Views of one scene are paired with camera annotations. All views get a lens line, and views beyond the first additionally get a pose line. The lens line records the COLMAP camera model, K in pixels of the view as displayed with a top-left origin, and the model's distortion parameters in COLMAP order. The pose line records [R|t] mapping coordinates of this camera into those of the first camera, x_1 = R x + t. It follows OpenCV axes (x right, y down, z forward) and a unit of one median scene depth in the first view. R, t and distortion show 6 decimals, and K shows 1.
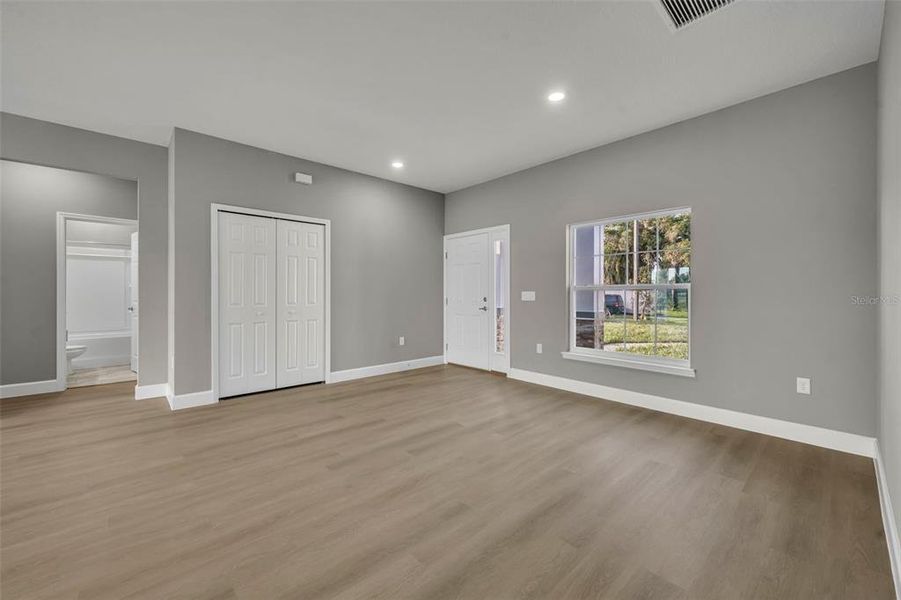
lens RADIAL K [[369.4, 0, 452.2], [0, 369.4, 294.4], [0, 0, 1]] dist [0.001236, -0.000054]
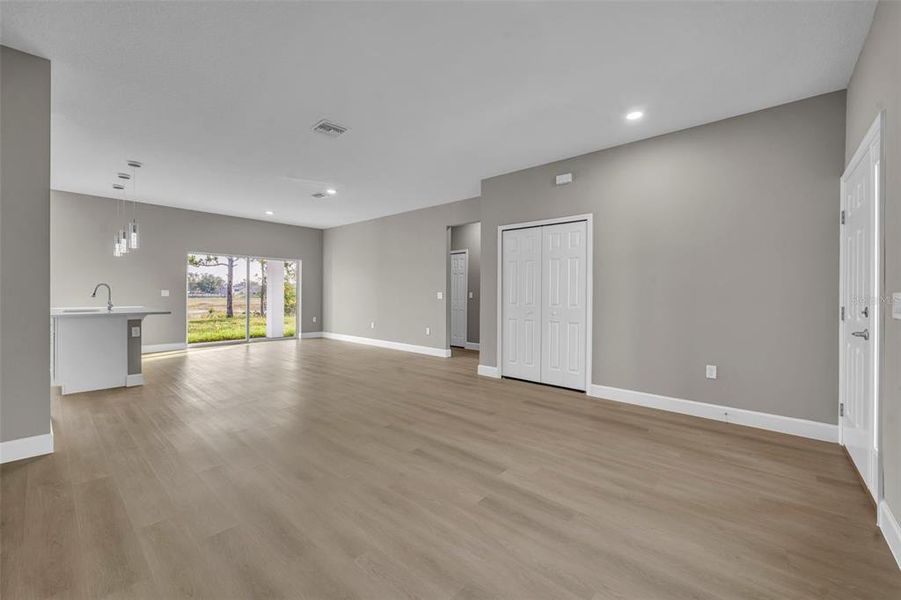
lens RADIAL K [[369.4, 0, 452.2], [0, 369.4, 294.4], [0, 0, 1]] dist [0.001236, -0.000054]
pose [[0.088492, -0.000945, -0.996076, 0.633669], [-0.011801, 0.999928, -0.001997, 0.001394], [0.996007, 0.011931, 0.088474, 0.703068]]
